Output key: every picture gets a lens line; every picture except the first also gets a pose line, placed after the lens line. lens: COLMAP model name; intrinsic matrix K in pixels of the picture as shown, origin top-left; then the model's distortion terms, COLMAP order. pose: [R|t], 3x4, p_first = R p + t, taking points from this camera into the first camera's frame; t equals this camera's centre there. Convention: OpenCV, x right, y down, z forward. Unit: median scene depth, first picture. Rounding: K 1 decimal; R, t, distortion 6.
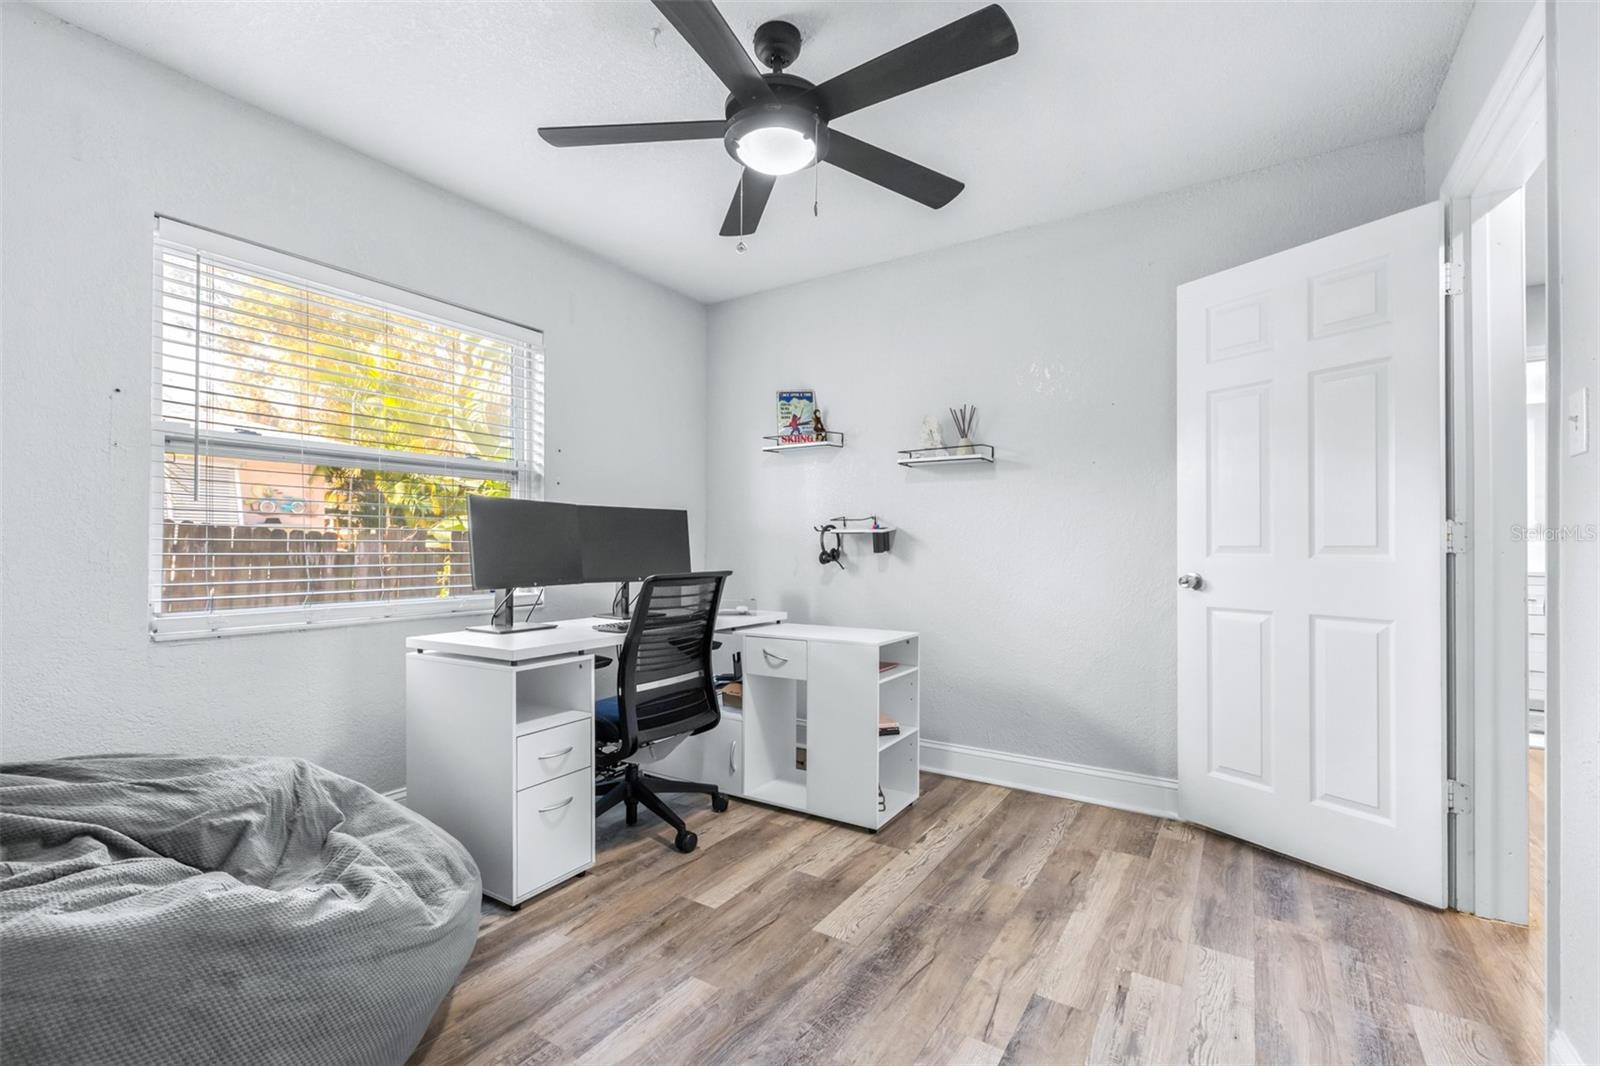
lens RADIAL K [[683.2, 0, 803.1], [0, 683.2, 545.9], [0, 0, 1]] dist [0.000329, -0.000044]
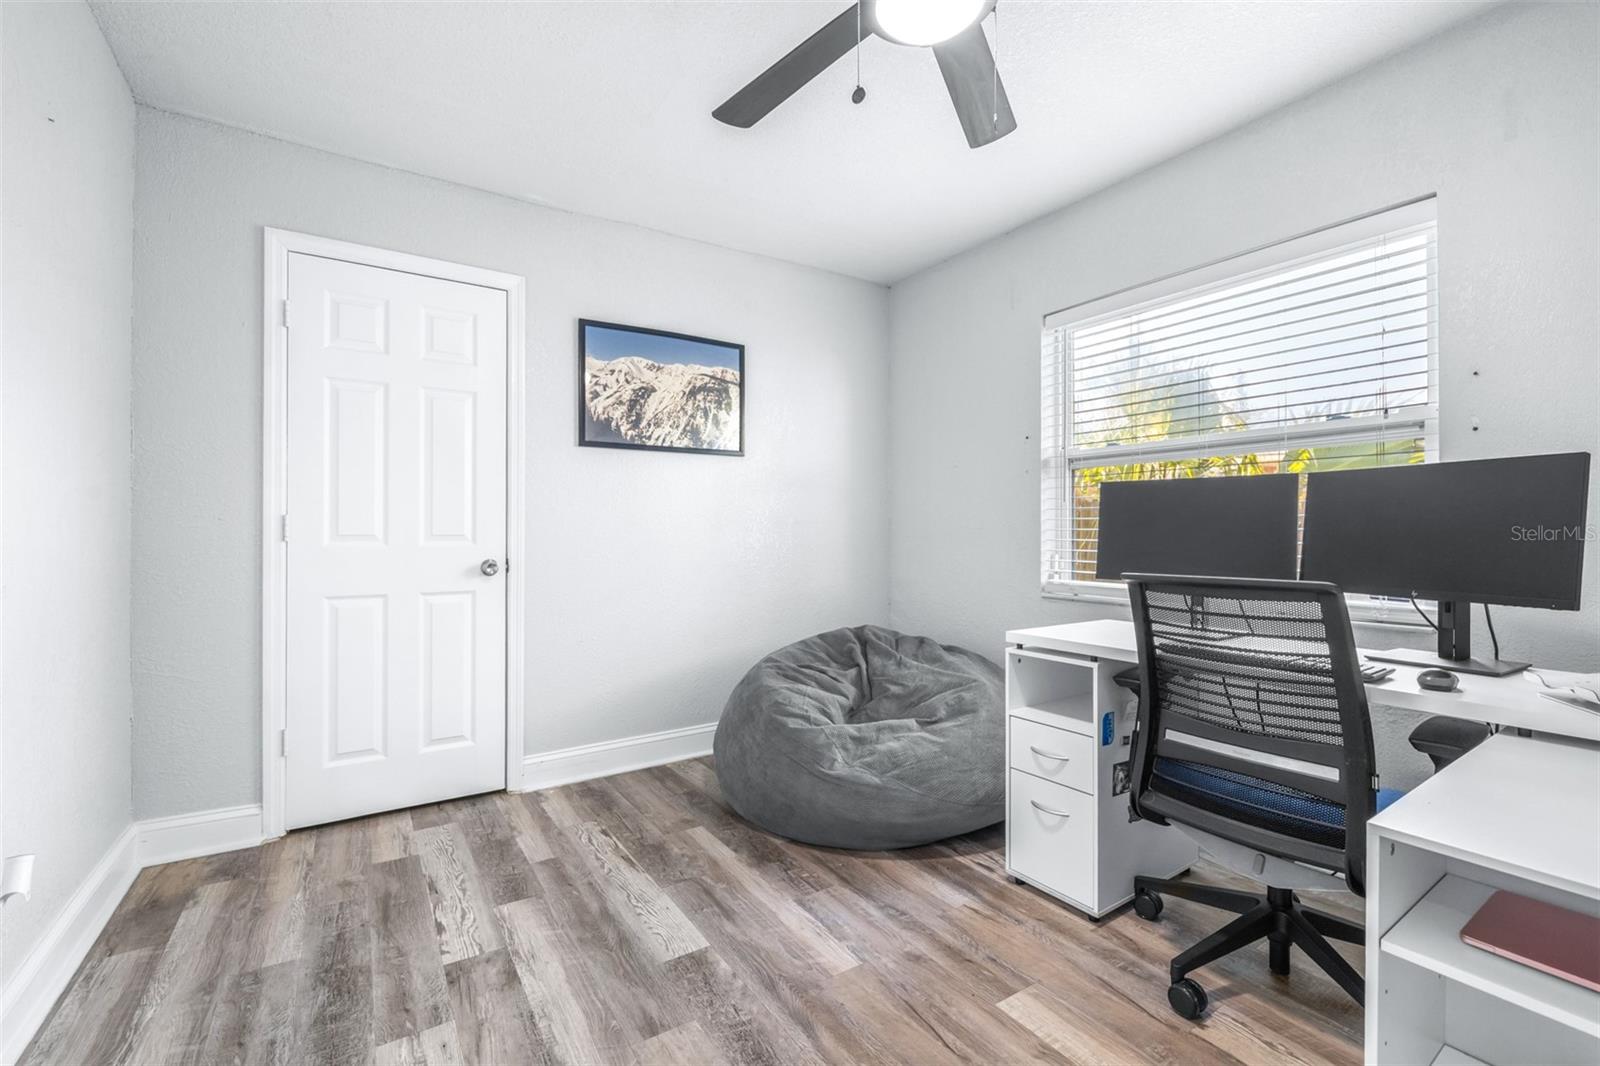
lens RADIAL K [[688.9, 0, 800.0], [0, 688.9, 533.0], [0, 0, 1]] dist [-0.000279, -0.000006]
pose [[-0.402989, -0.002552, -0.915201, 0.670472], [-0.001823, 0.999996, -0.001986, 0.002035], [0.915203, 0.000868, -0.402992, 1.110351]]
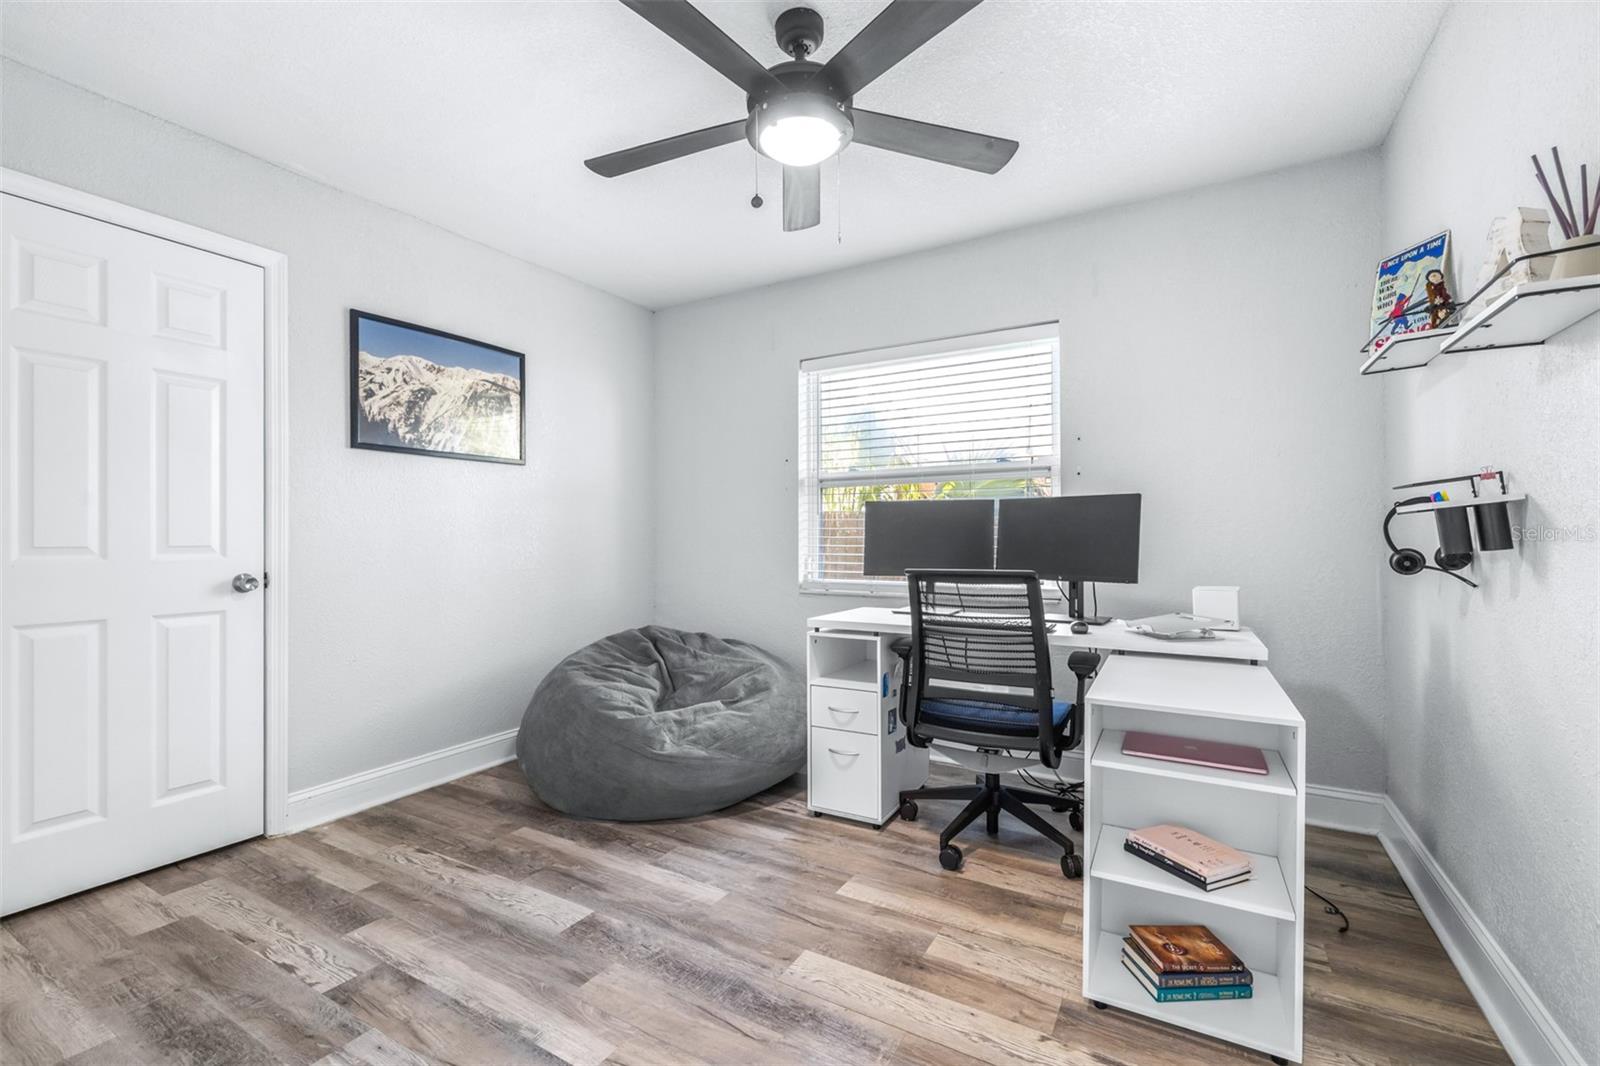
lens RADIAL K [[693.6, 0, 800.1], [0, 693.6, 543.1], [0, 0, 1]] dist [-0.000549, -0.000367]
pose [[0.047815, 0.003063, -0.998852, 0.911703], [0.003967, 0.999987, 0.003256, -0.000315], [0.998848, -0.004118, 0.047802, 0.898848]]
